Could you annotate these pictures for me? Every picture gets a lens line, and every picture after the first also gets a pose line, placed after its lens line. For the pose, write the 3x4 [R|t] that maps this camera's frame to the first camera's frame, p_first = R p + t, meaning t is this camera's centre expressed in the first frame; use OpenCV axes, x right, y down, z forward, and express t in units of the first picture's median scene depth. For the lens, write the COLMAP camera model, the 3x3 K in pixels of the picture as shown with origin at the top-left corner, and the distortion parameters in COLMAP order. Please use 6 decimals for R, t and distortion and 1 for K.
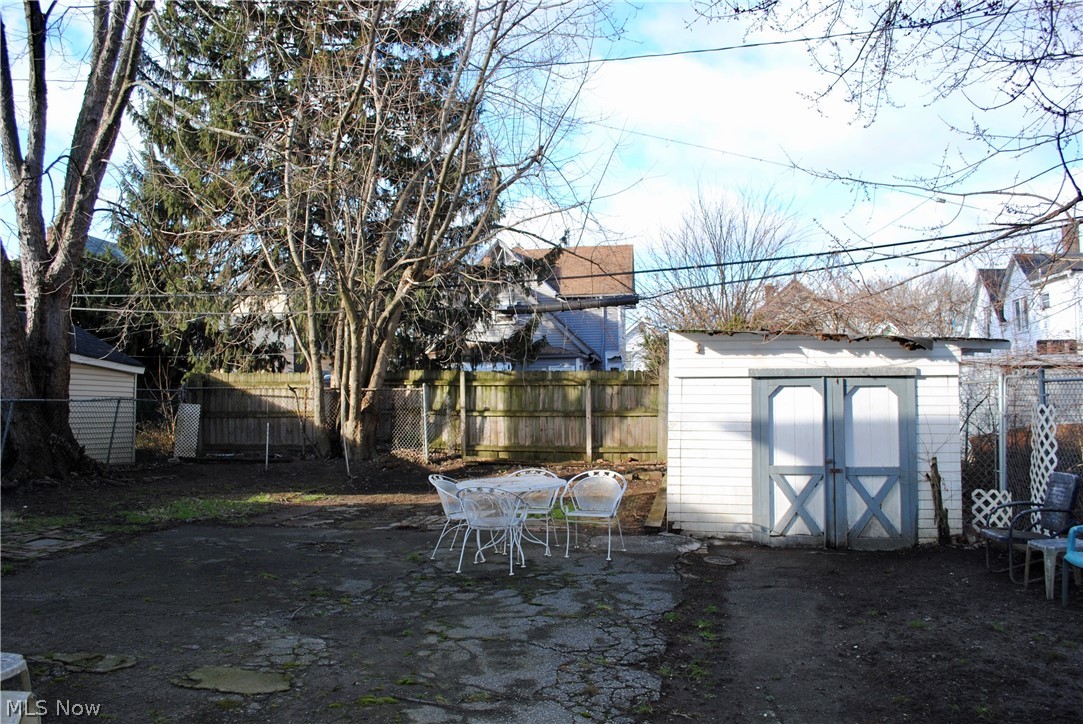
lens RADIAL K [[836.7, 0, 541.5], [0, 836.7, 362.0], [0, 0, 1]] dist [-0.070885, 0.001319]
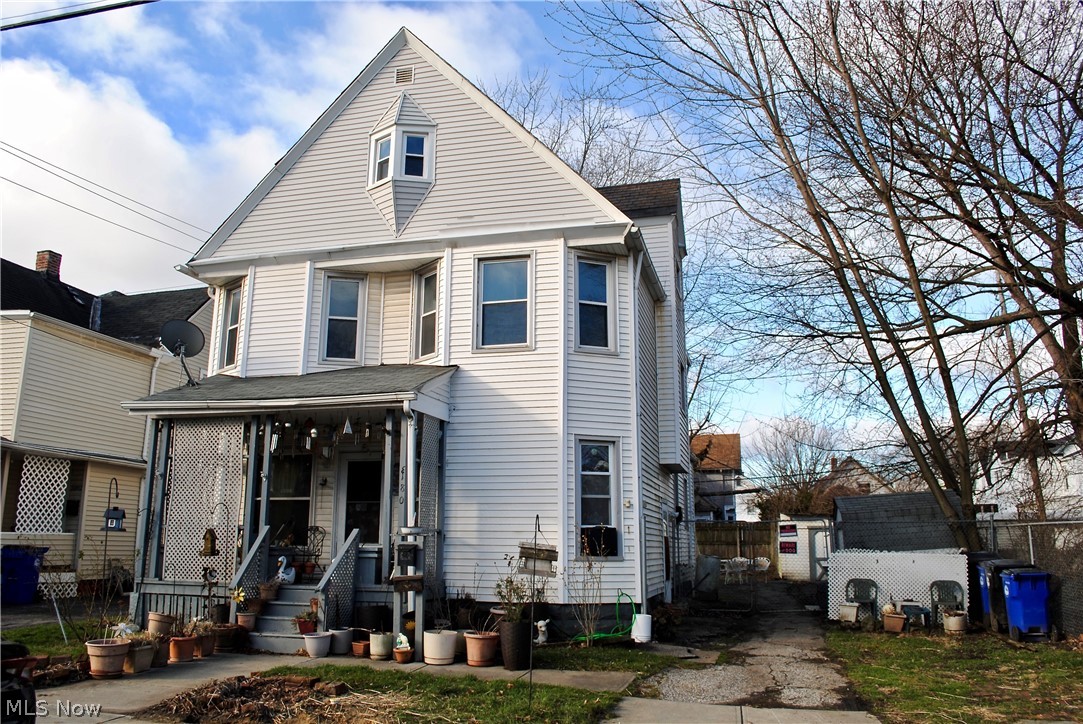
lens RADIAL K [[836.7, 0, 541.5], [0, 836.7, 362.0], [0, 0, 1]] dist [-0.070885, 0.001319]
pose [[0.995782, -0.008328, -0.091373, -0.205643], [-0.006632, 0.986735, -0.162204, -0.040720], [0.091511, 0.162126, 0.982518, -1.018701]]
